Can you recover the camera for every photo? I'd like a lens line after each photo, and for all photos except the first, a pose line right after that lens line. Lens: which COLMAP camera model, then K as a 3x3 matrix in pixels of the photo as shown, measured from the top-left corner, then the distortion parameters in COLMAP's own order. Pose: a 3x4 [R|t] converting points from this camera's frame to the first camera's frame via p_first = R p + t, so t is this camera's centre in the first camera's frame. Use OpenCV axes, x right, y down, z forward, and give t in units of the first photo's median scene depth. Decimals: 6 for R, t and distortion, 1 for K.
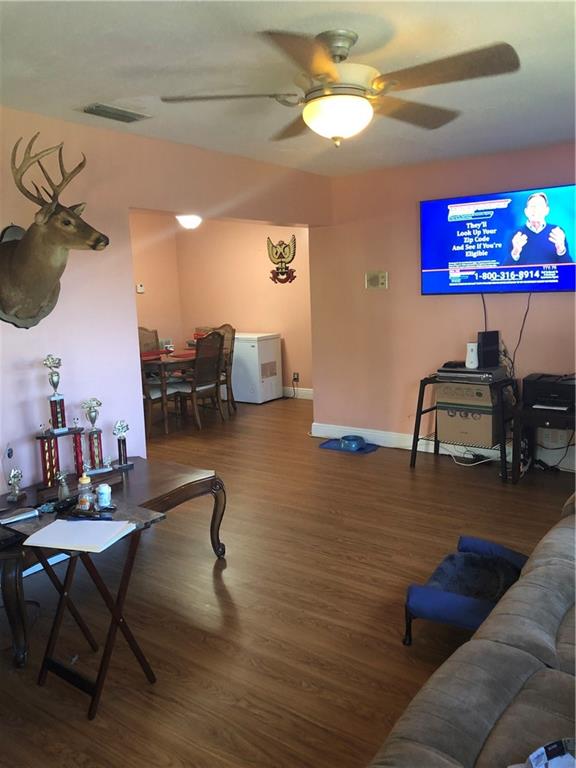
lens RADIAL K [[612.0, 0, 288.0], [0, 612.0, 384.0], [0, 0, 1]] dist [0.057716, -0.001596]
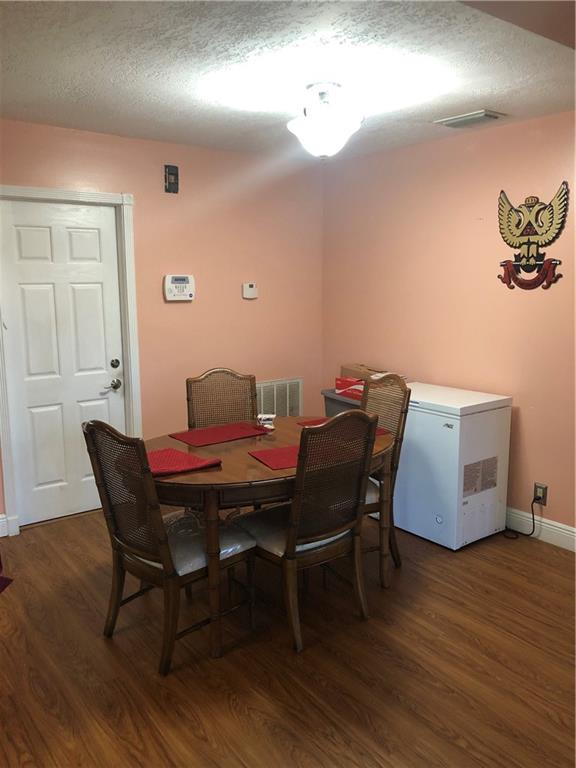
lens RADIAL K [[612.0, 0, 288.0], [0, 612.0, 384.0], [0, 0, 1]] dist [0.057716, -0.001596]
pose [[0.952611, 0.079373, -0.293654, -0.037993], [-0.079712, 0.996759, 0.010831, -0.084812], [0.293562, 0.013090, 0.955850, 0.507843]]
